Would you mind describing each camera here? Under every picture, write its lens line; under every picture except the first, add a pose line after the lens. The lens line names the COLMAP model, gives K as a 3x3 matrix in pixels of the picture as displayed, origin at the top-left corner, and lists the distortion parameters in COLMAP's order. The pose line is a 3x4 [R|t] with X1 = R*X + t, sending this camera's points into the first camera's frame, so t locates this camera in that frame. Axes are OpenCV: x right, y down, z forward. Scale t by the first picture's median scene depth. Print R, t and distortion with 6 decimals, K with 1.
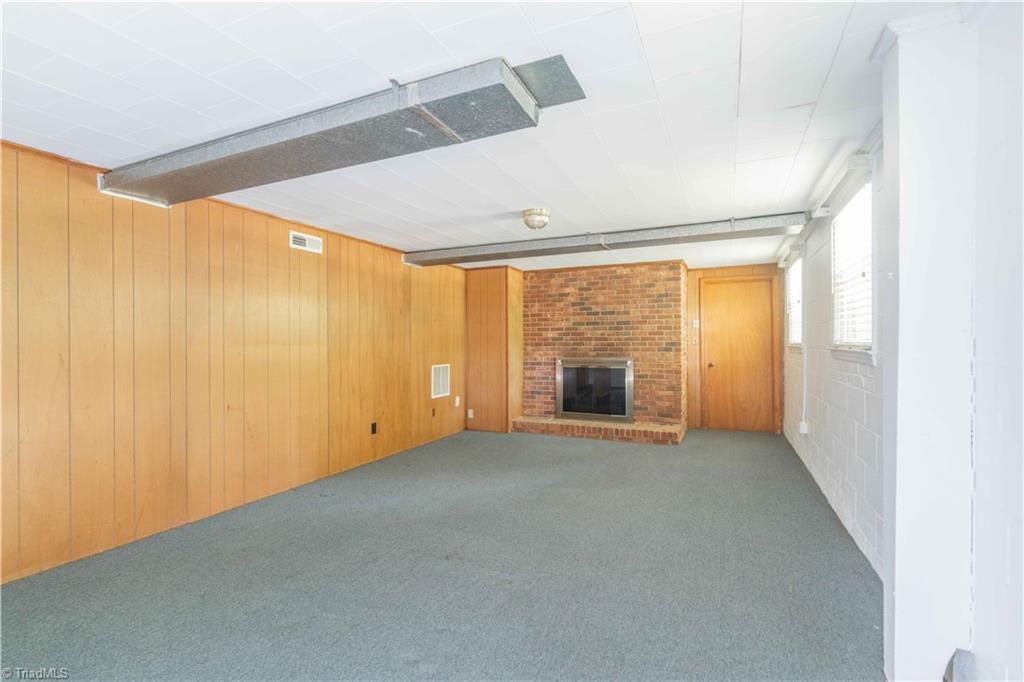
lens RADIAL K [[472.0, 0, 510.5], [0, 472.0, 341.4], [0, 0, 1]] dist [-0.012399, 0.004604]
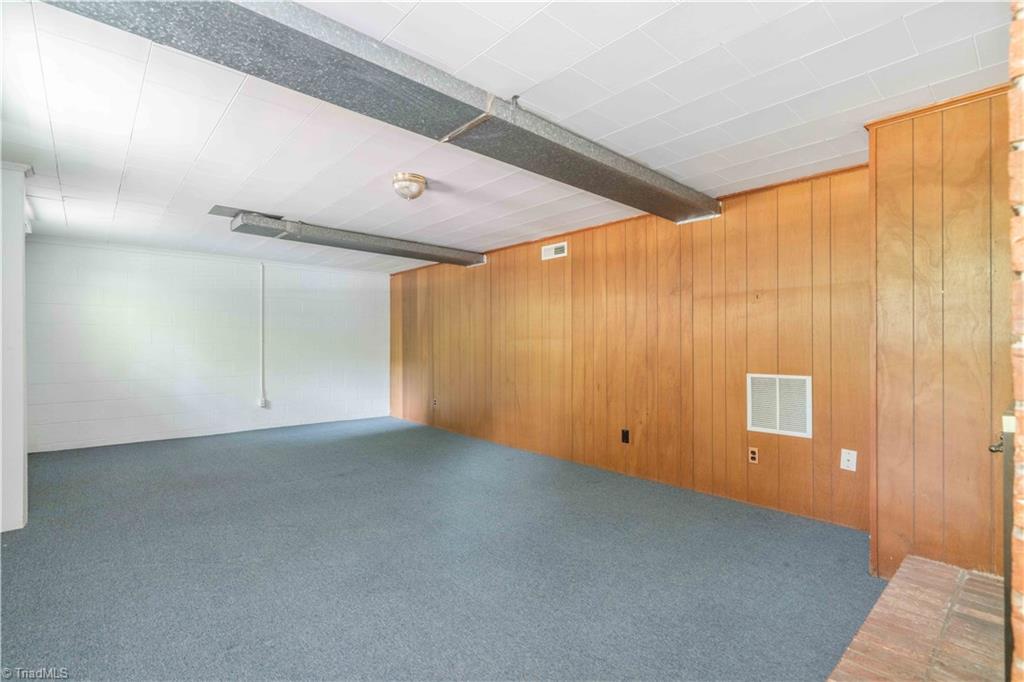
lens RADIAL K [[472.0, 0, 511.0], [0, 472.0, 343.5], [0, 0, 1]] dist [-0.012399, 0.004604]
pose [[-0.396358, 0.001658, -0.918095, 0.581583], [0.002375, 0.999997, 0.000780, 0.015084], [0.918093, -0.001871, -0.396361, 1.159629]]
